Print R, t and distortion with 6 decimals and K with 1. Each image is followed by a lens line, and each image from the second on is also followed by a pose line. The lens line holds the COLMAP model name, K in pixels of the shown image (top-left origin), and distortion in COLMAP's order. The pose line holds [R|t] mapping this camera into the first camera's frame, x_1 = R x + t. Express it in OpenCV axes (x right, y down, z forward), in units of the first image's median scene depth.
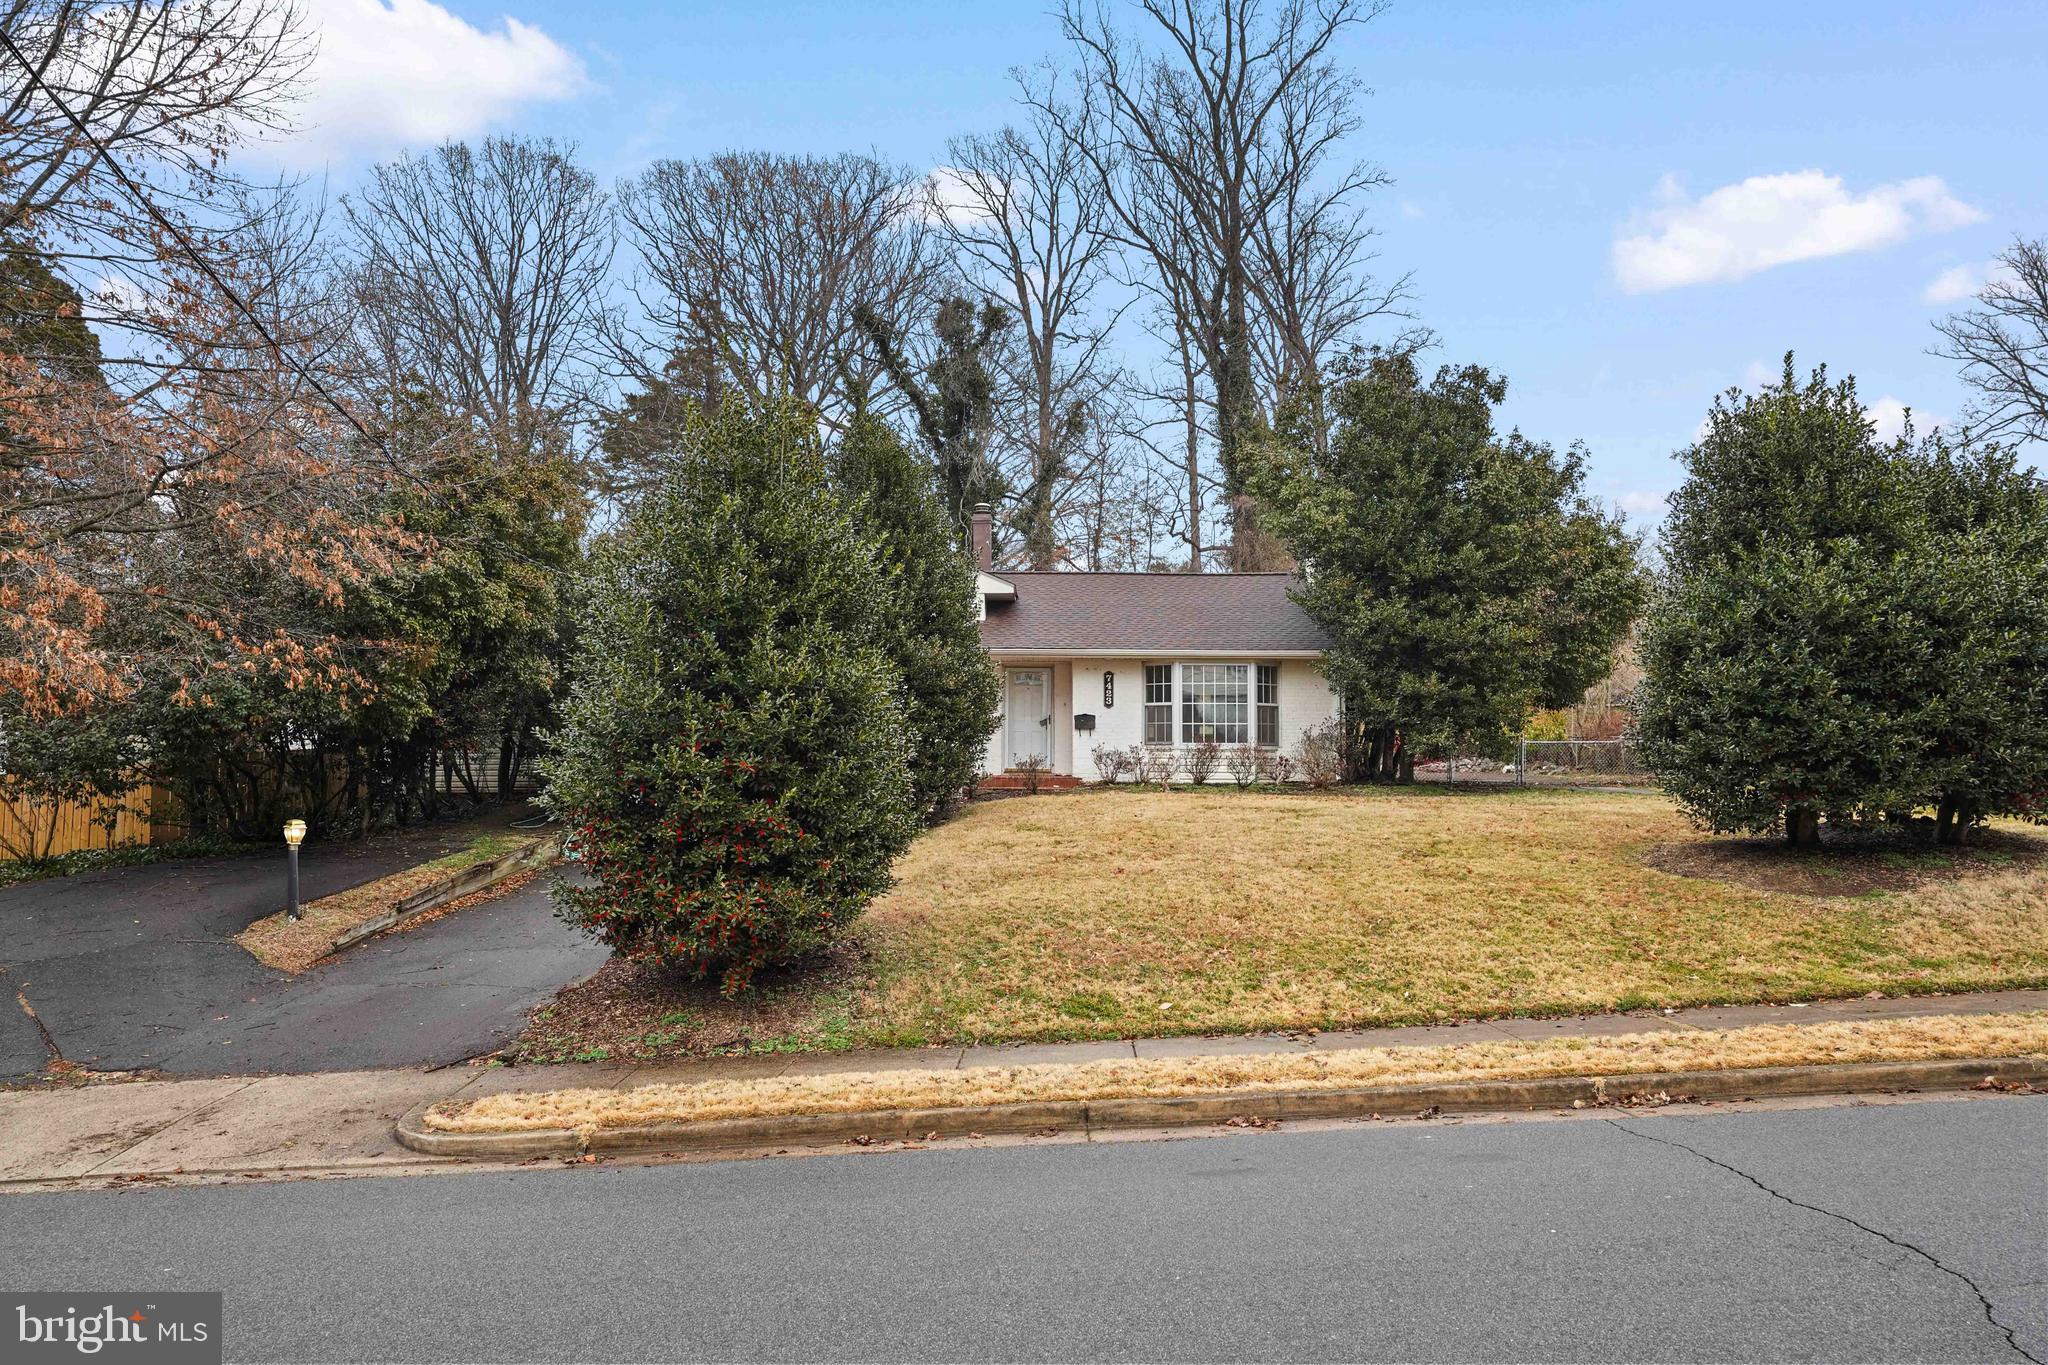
lens RADIAL K [[1337.8, 0, 1024.0], [0, 1337.8, 682.5], [0, 0, 1]] dist [0.000852, 0.000055]
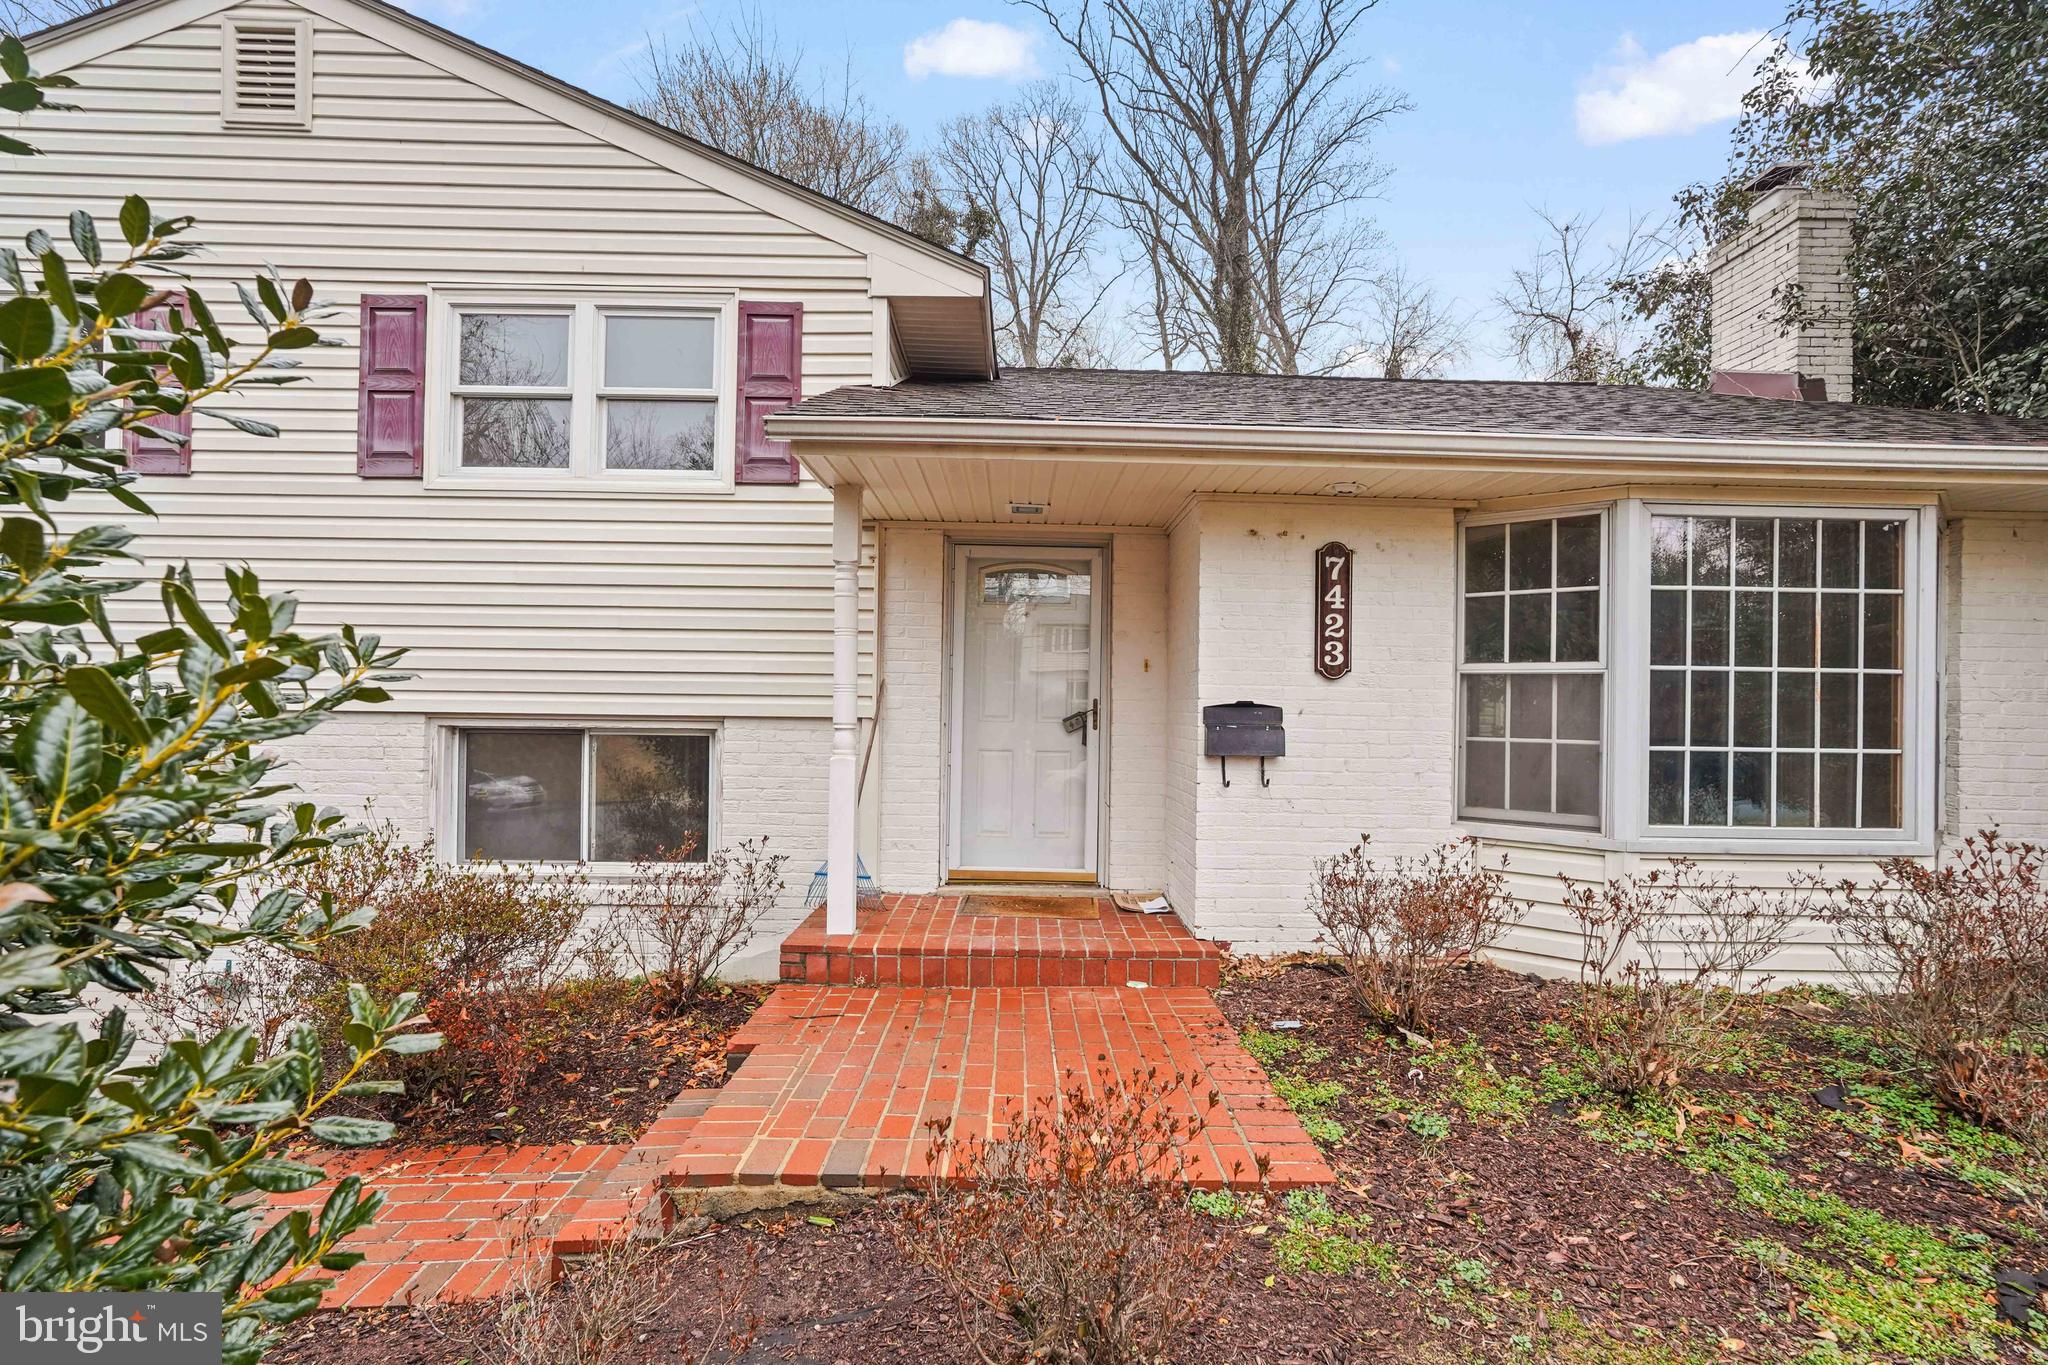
lens RADIAL K [[941.1, 0, 1024.0], [0, 941.1, 682.5], [0, 0, 1]] dist [-0.002194, -0.000585]
pose [[0.999762, 0.011668, 0.018436, -0.001797], [-0.012294, 0.999340, 0.034193, 0.013788], [-0.018025, -0.034412, 0.999245, 0.811637]]
